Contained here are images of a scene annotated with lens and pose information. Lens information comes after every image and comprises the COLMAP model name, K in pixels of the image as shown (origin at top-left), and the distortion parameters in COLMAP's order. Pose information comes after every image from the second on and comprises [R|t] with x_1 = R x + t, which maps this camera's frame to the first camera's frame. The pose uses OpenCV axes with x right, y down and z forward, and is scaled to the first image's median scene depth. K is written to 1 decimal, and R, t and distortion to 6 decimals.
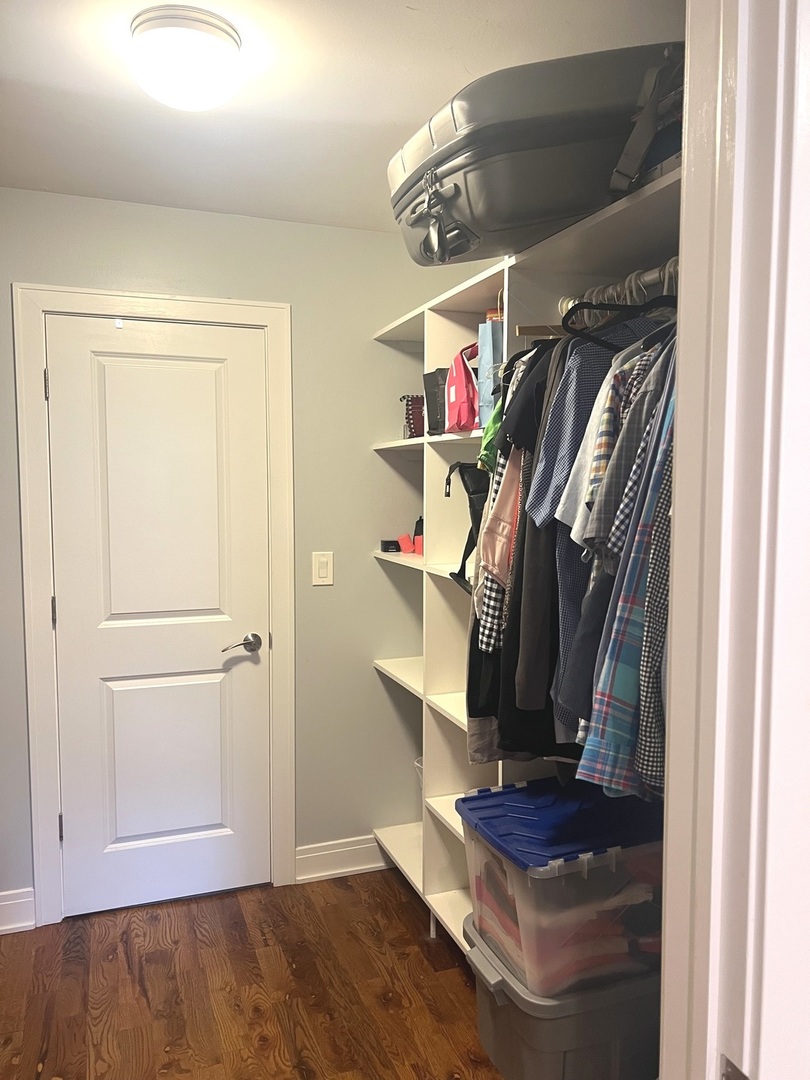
lens RADIAL K [[809.0, 0, 407.4], [0, 809.0, 541.2], [0, 0, 1]] dist [0.051517, -0.054998]
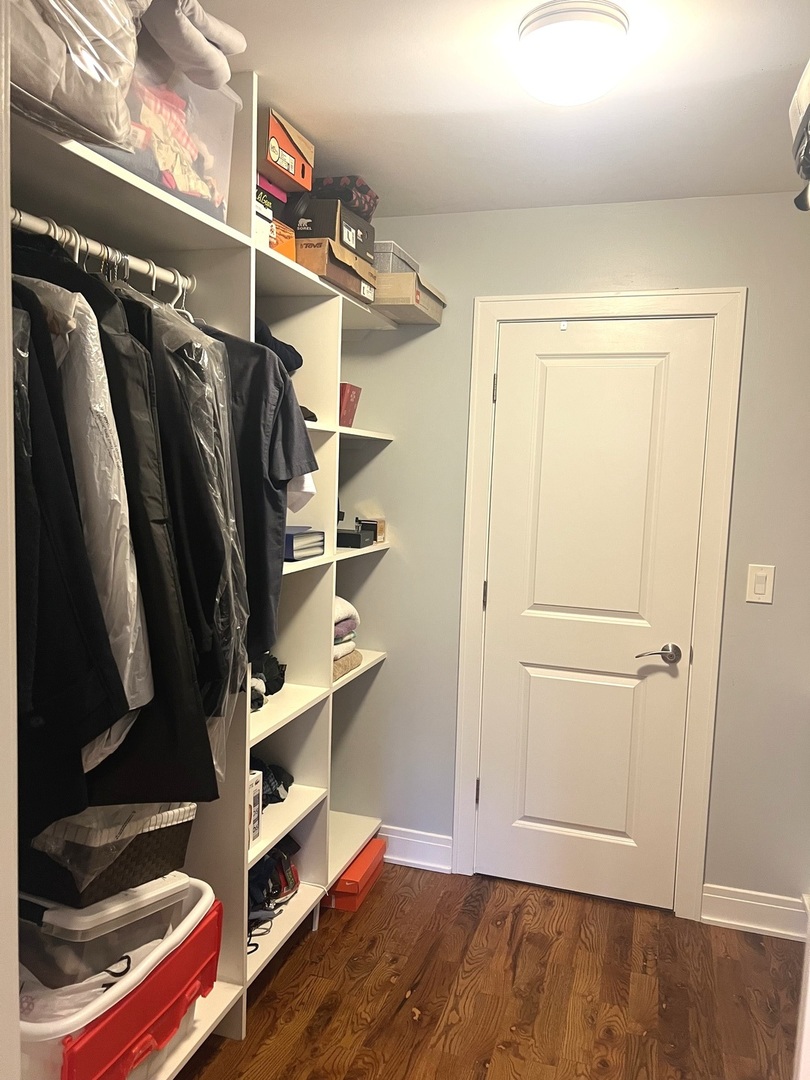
lens RADIAL K [[809.0, 0, 407.4], [0, 809.0, 541.2], [0, 0, 1]] dist [0.051517, -0.054998]
pose [[0.792707, 0.081641, -0.604112, 0.138805], [-0.077390, 0.996451, 0.033112, -0.013727], [0.604671, 0.020504, 0.796211, 0.066025]]
